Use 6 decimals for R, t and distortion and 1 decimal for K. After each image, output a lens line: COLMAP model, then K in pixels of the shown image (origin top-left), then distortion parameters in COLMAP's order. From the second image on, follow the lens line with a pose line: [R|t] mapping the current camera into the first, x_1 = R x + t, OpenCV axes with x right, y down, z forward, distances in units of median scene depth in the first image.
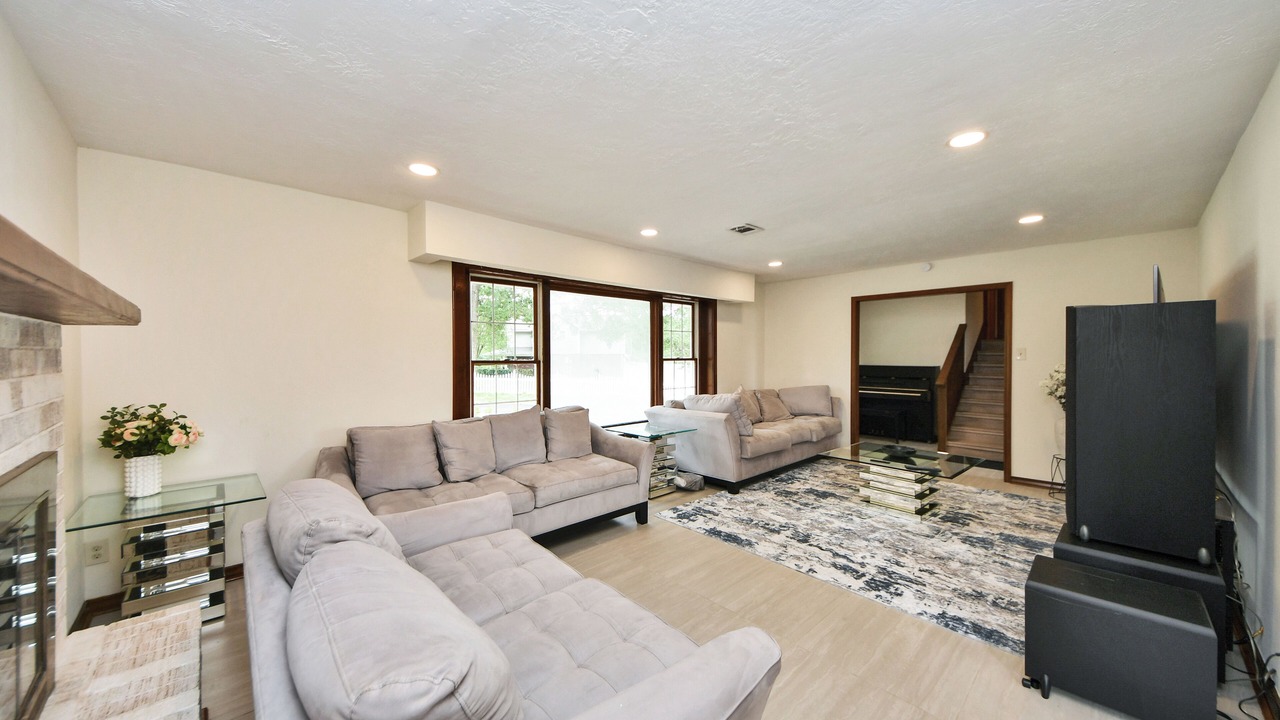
lens RADIAL K [[448.1, 0, 631.1], [0, 448.1, 359.4], [0, 0, 1]] dist [0.065233, -0.029314]
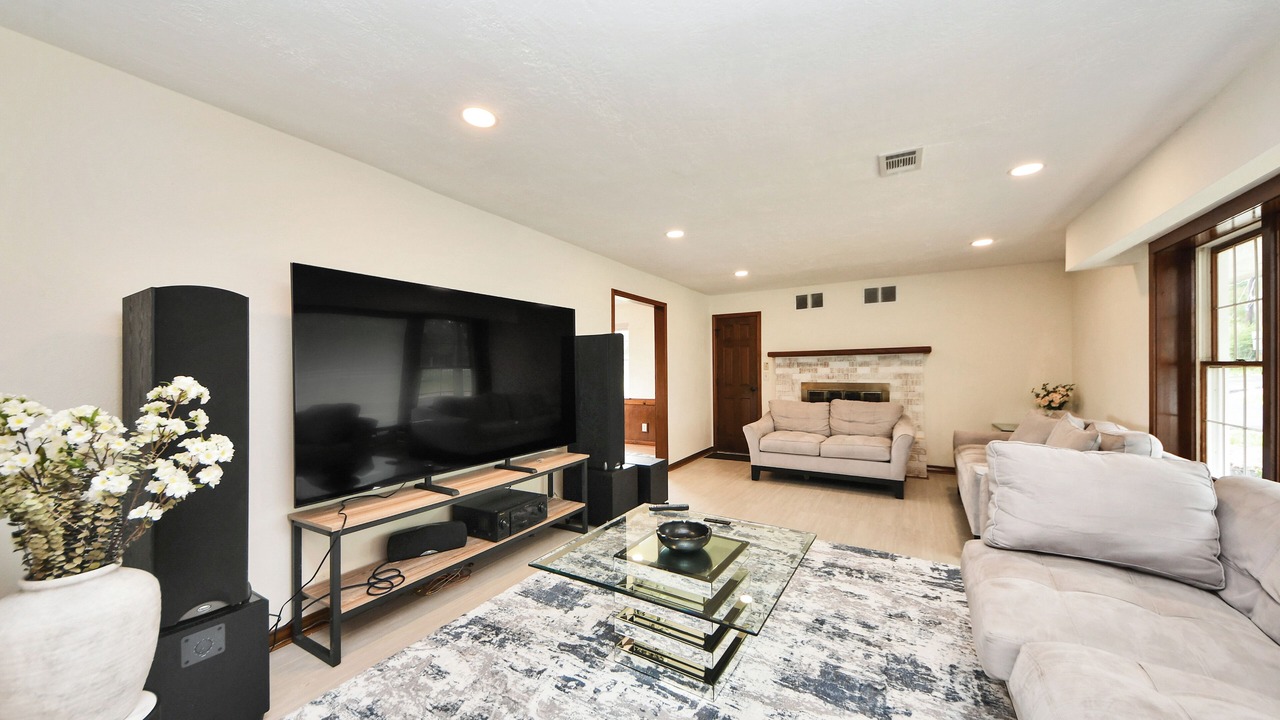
lens RADIAL K [[449.6, 0, 637.7], [0, 449.6, 364.6], [0, 0, 1]] dist [0.066490, -0.029733]
pose [[-0.957223, 0.001995, -0.289346, 0.891067], [0.002763, 0.999994, -0.002245, 0.004134], [0.289340, -0.002949, -0.957222, 1.681441]]
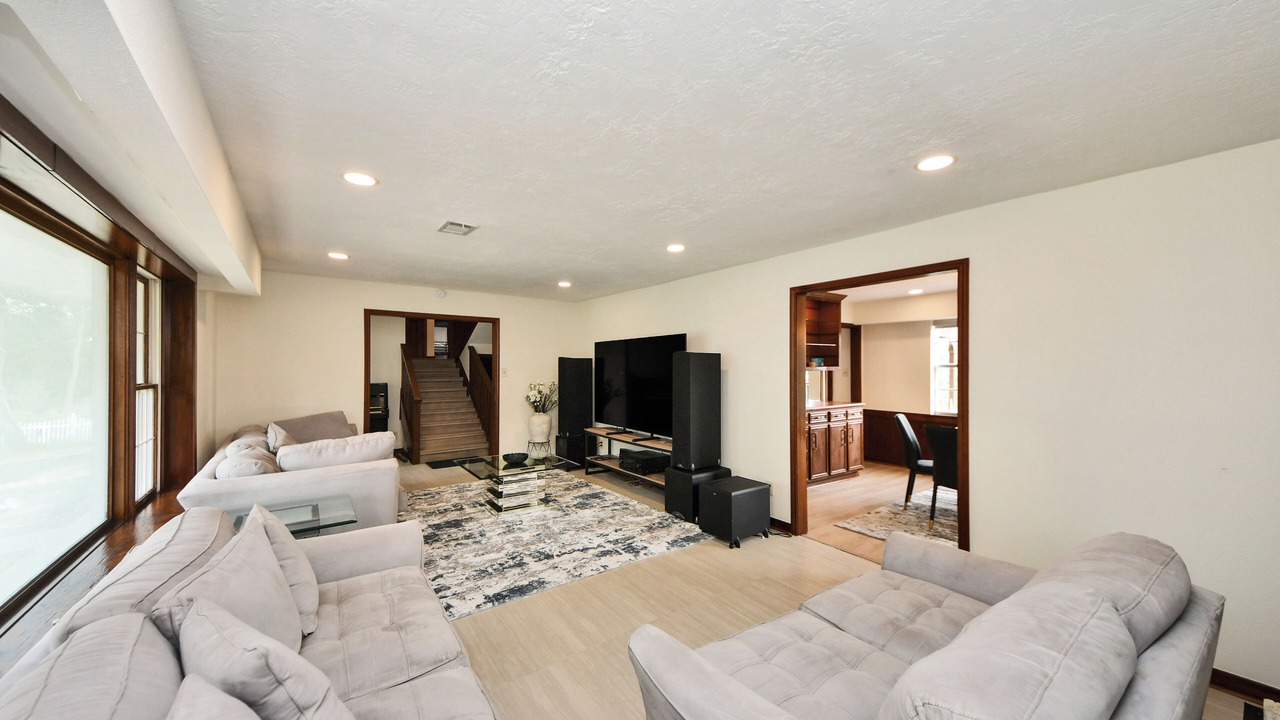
lens RADIAL K [[449.6, 0, 637.7], [0, 449.6, 364.6], [0, 0, 1]] dist [0.066490, -0.029733]
pose [[0.113849, 0.005576, 0.993482, -0.592362], [0.008016, 0.999947, -0.006531, -0.030159], [-0.993466, 0.008707, 0.113798, 0.631085]]
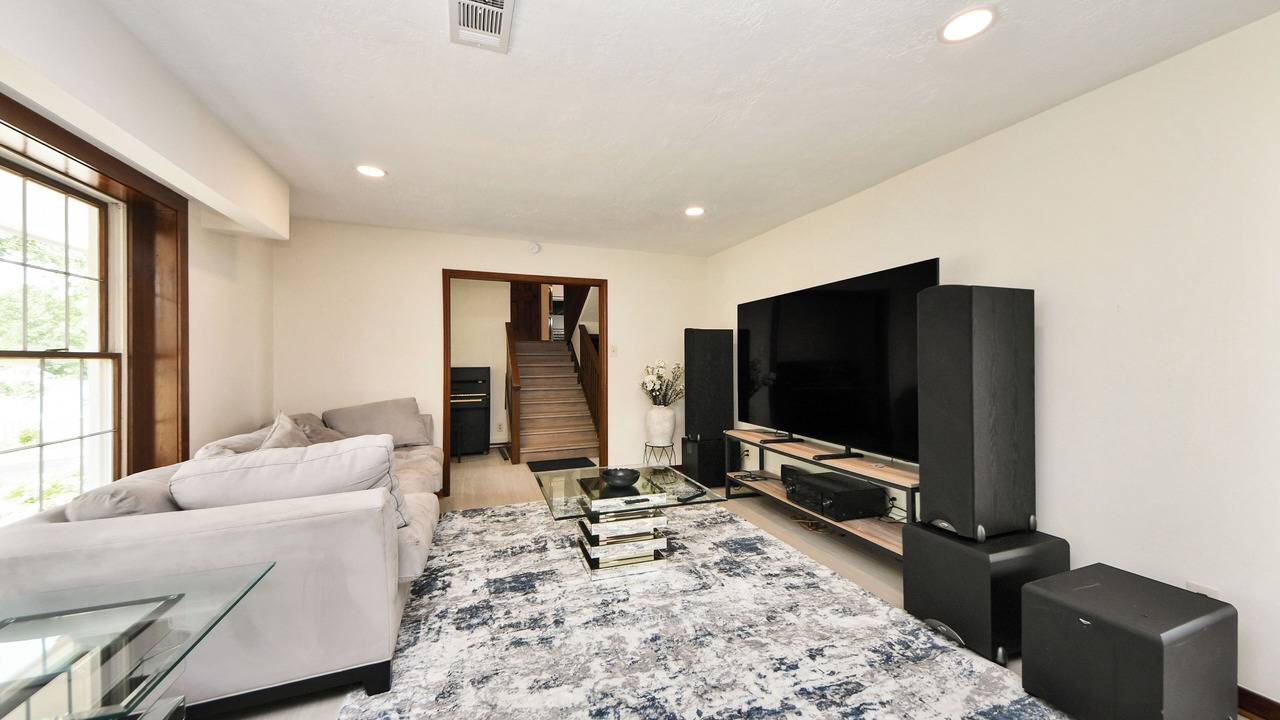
lens RADIAL K [[448.1, 0, 631.1], [0, 448.1, 359.4], [0, 0, 1]] dist [0.065233, -0.029314]
pose [[0.390668, -0.000618, 0.920532, -0.073474], [0.014768, 0.999875, -0.005596, 0.019579], [-0.920413, 0.015780, 0.390628, 0.793074]]
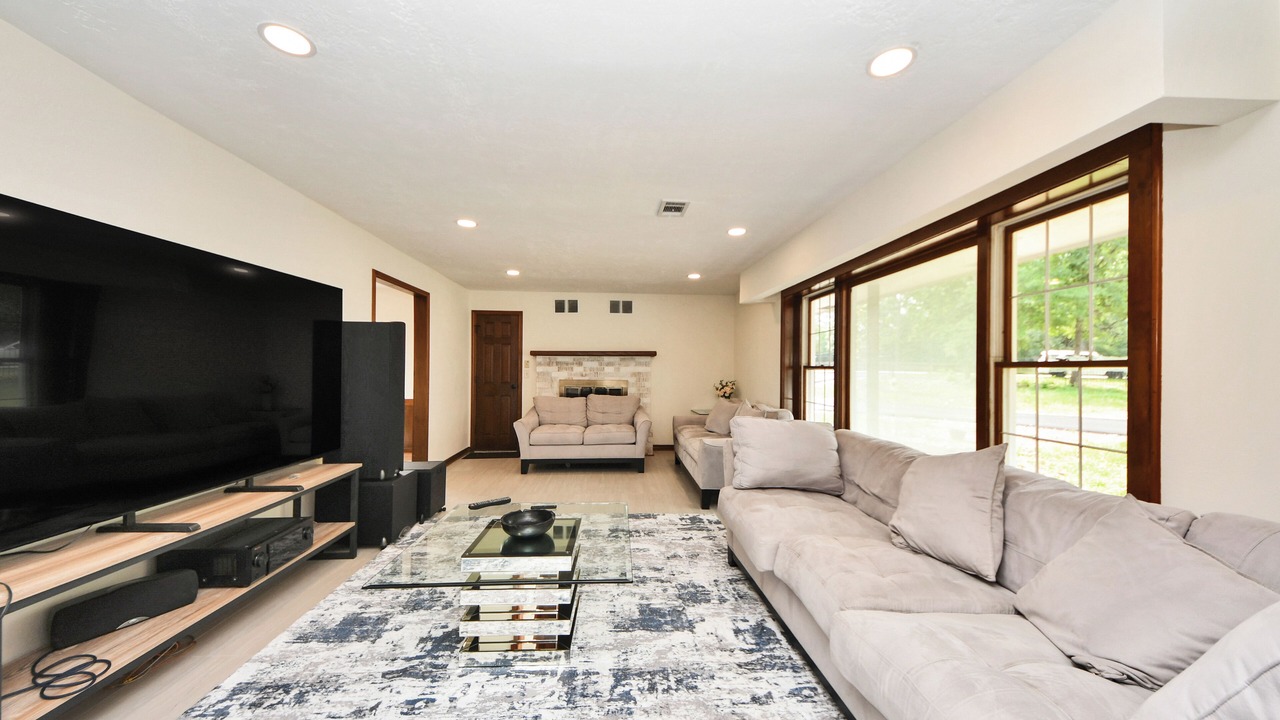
lens RADIAL K [[448.1, 0, 631.1], [0, 448.1, 359.4], [0, 0, 1]] dist [0.065233, -0.029314]
pose [[-0.638124, -0.024047, -0.769558, 1.051368], [-0.016244, 0.999710, -0.017770, 0.013565], [0.769762, 0.001161, -0.638329, 1.630147]]
